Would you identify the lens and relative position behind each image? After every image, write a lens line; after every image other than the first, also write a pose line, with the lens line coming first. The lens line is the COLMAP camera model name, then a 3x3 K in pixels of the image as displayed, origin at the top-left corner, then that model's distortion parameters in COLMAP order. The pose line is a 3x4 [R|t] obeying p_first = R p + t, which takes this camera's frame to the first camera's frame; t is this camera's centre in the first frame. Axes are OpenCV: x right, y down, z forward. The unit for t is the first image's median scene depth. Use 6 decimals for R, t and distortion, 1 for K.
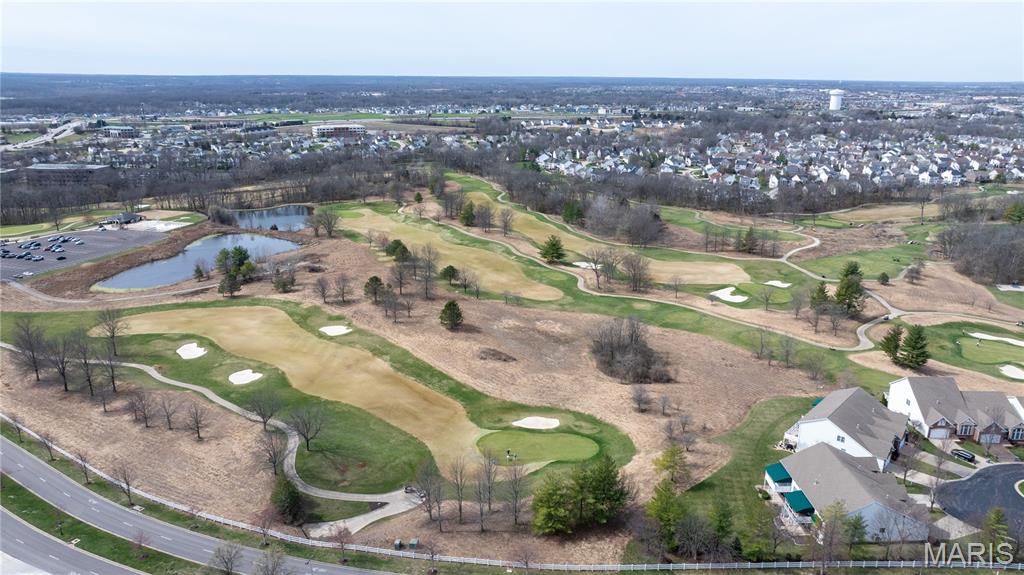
lens RADIAL K [[716.1, 0, 519.3], [0, 716.1, 290.5], [0, 0, 1]] dist [-0.035045, 0.029357]
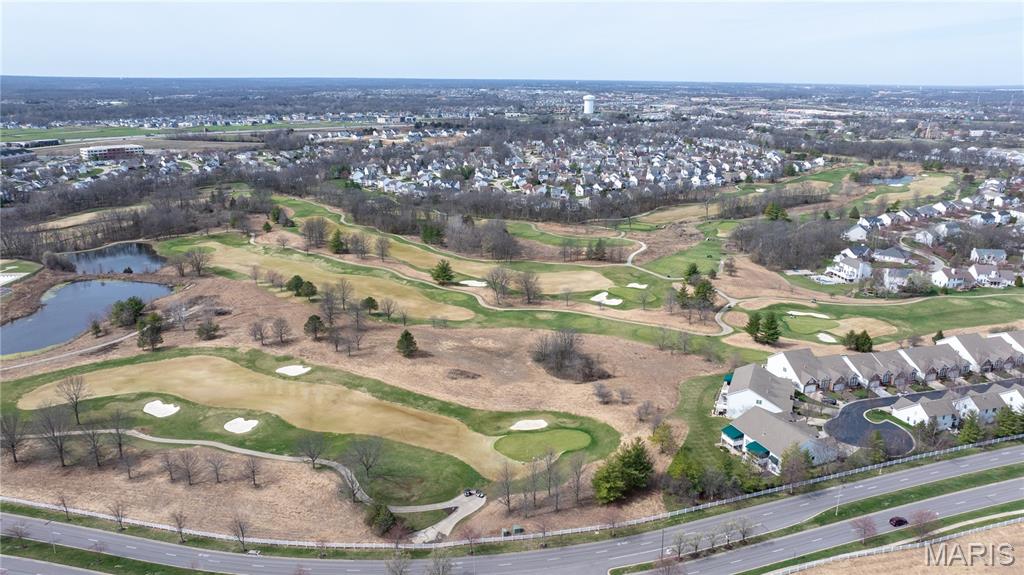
lens RADIAL K [[716.1, 0, 519.3], [0, 716.1, 290.5], [0, 0, 1]] dist [-0.035045, 0.029357]
pose [[0.943691, -0.092579, 0.317610, -0.212524], [0.092576, 0.995591, 0.015137, -0.037782], [-0.317611, 0.015119, 0.948101, -0.092969]]
